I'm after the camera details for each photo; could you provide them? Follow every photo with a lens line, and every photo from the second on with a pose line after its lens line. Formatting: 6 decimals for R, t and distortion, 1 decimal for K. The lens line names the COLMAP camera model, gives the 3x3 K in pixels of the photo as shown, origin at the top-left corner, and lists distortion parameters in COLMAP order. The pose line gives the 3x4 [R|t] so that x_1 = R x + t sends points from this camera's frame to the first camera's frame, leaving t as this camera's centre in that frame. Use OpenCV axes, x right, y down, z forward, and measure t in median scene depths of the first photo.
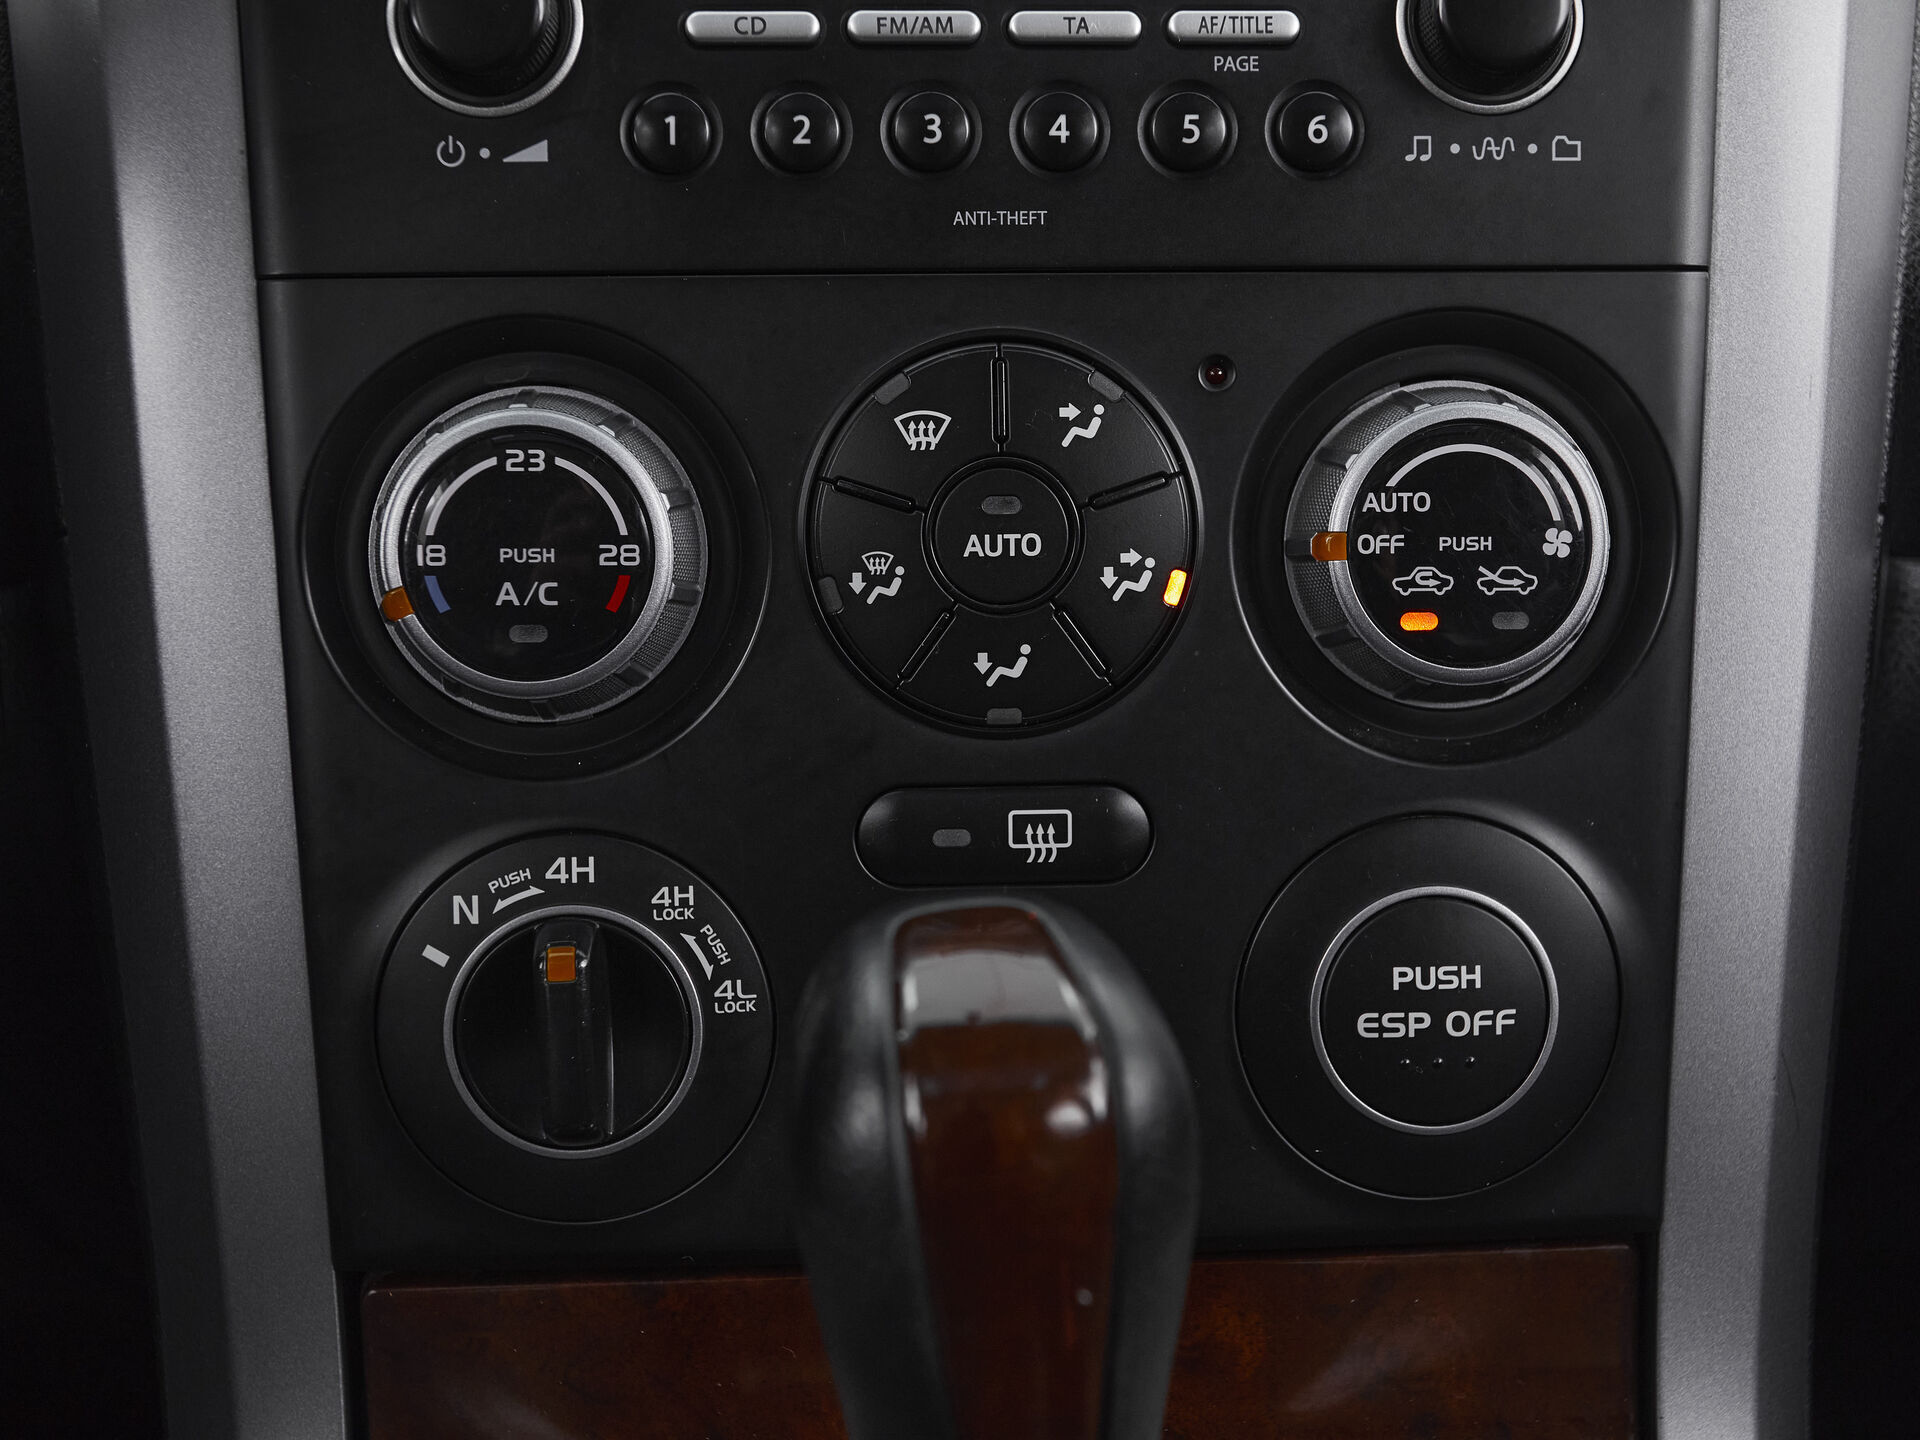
lens RADIAL K [[2345.5, 0, 993.0], [0, 2345.5, 716.0], [0, 0, 1]] dist [0.019429, 0.000000]
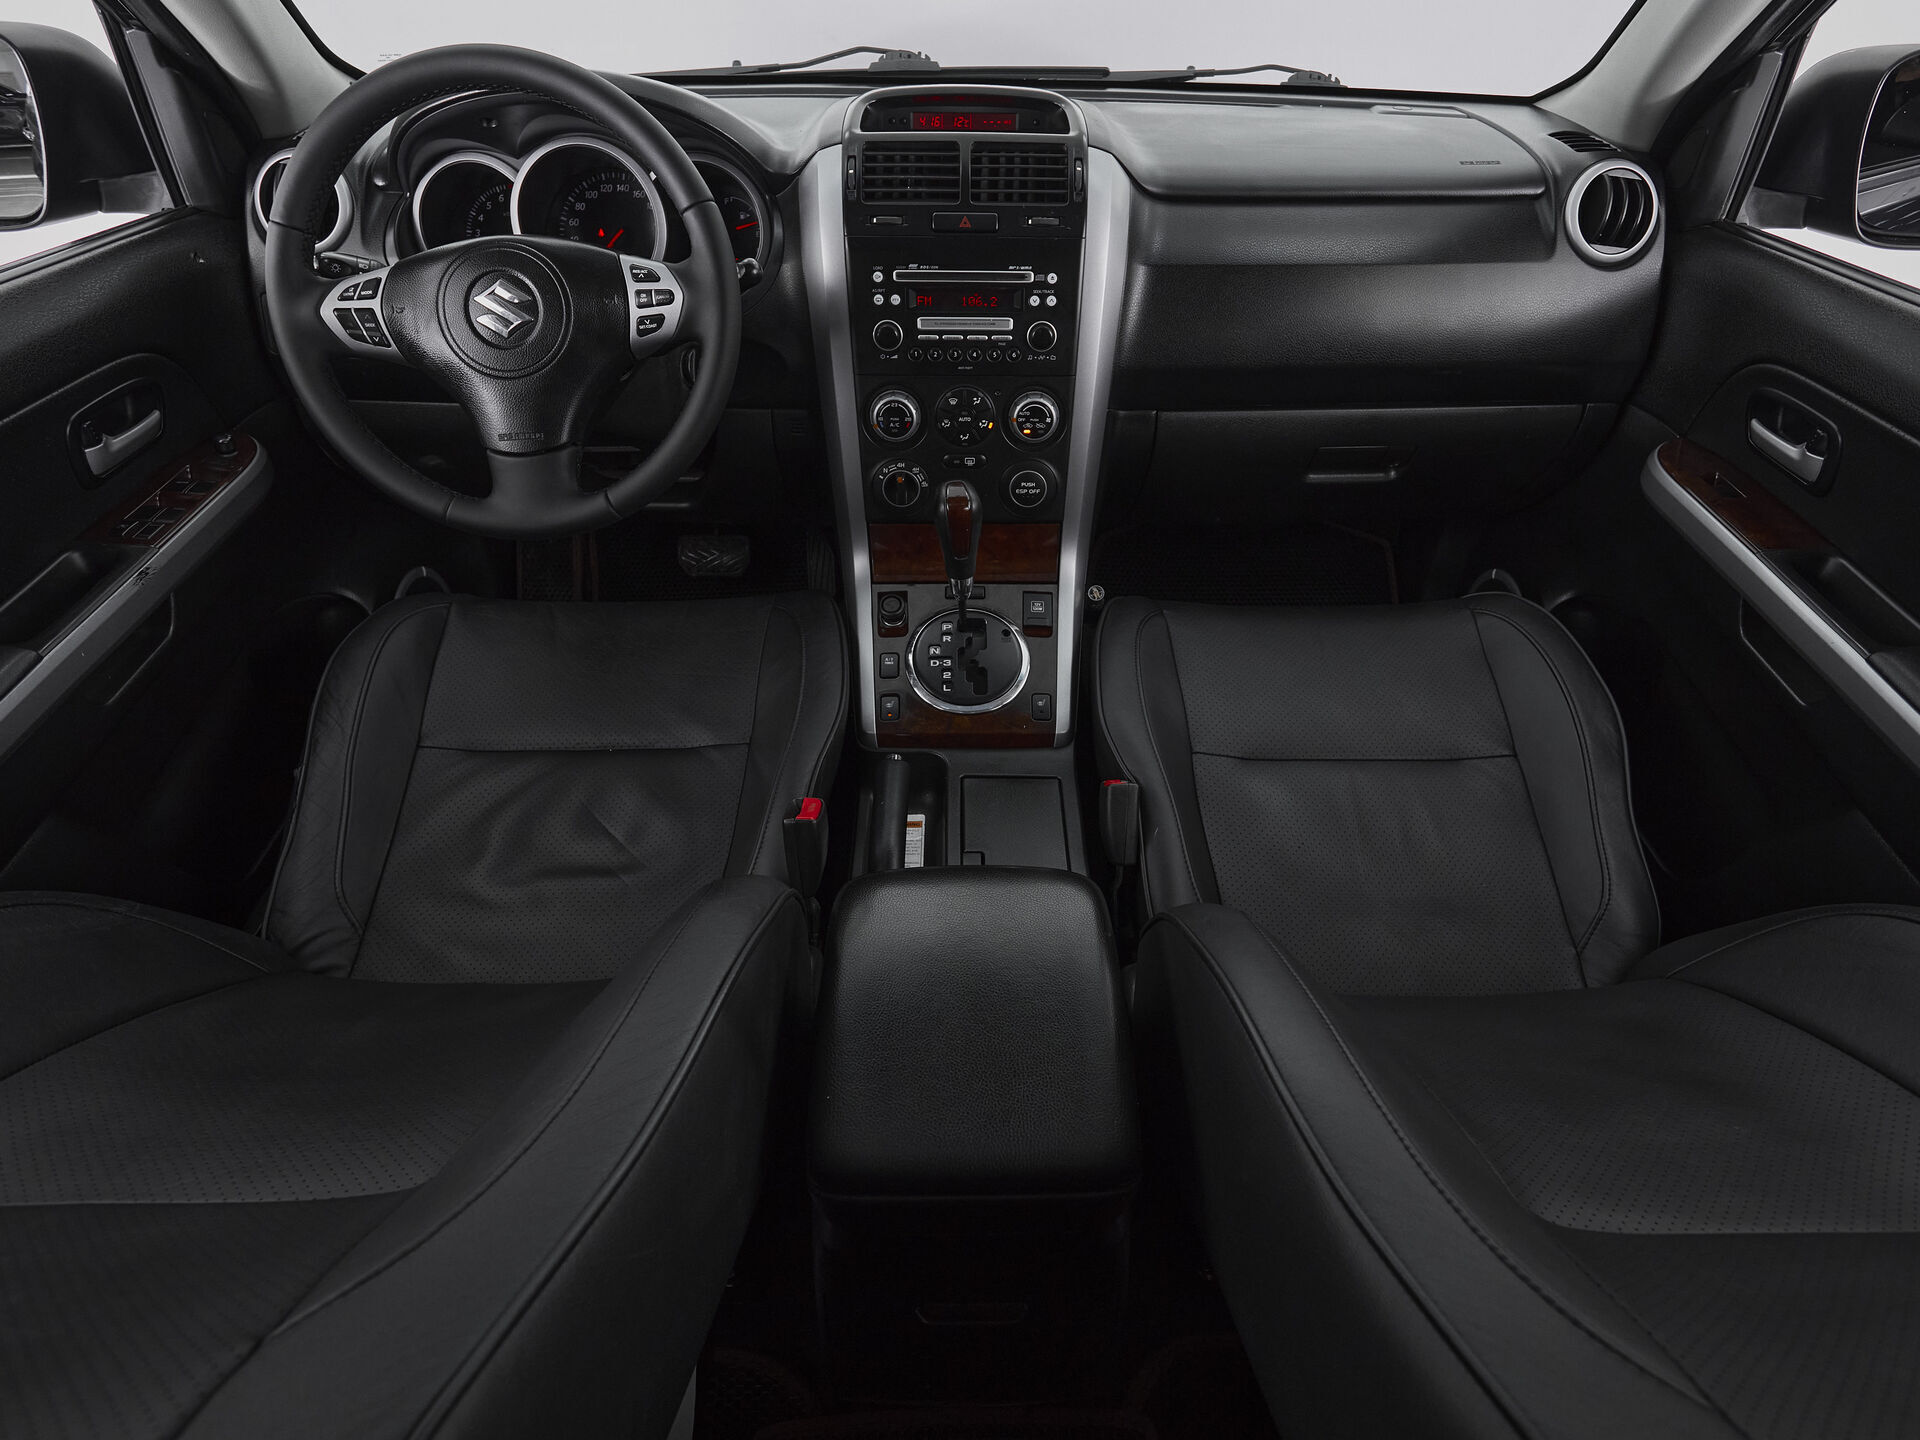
lens RADIAL K [[1041.5, 0, 975.8], [0, 1041.5, 709.5], [0, 0, 1]] dist [-0.001034, -0.003022]
pose [[0.998927, 0.038462, -0.025794, 0.143909], [-0.024469, 0.911240, 0.411148, -0.538151], [0.039318, -0.410076, 0.911204, -2.046599]]
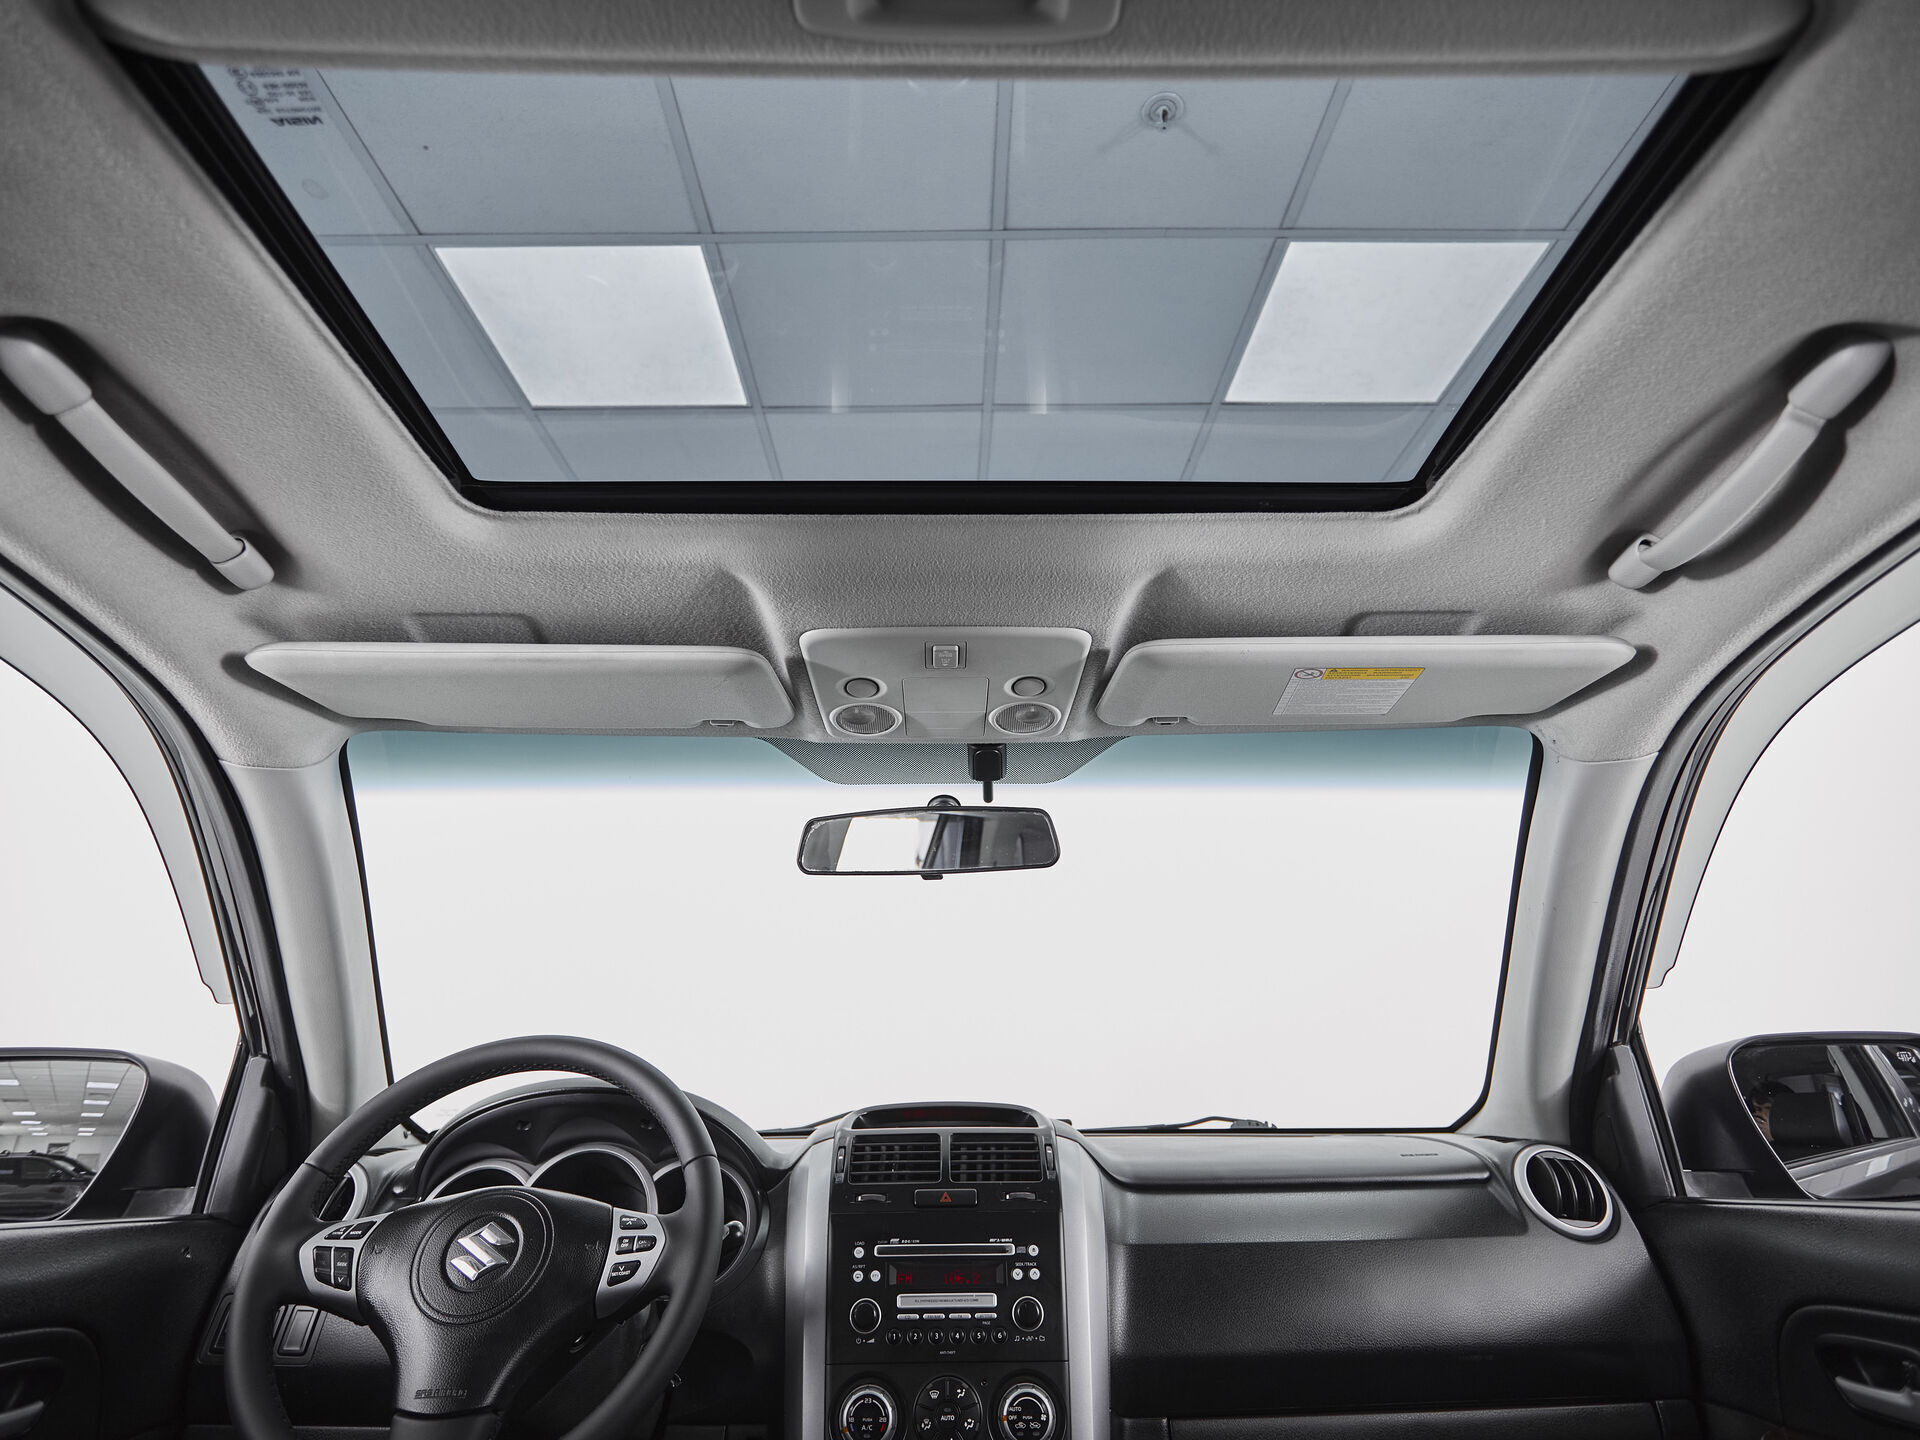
lens RADIAL K [[1041.5, 0, 952.5], [0, 1041.5, 704.0], [0, 0, 1]] dist [-0.001034, -0.003022]
pose [[0.998834, -0.024948, -0.041334, 0.167273], [-0.004626, 0.802756, -0.596290, 0.045330], [0.048057, 0.595786, 0.801704, -2.137013]]
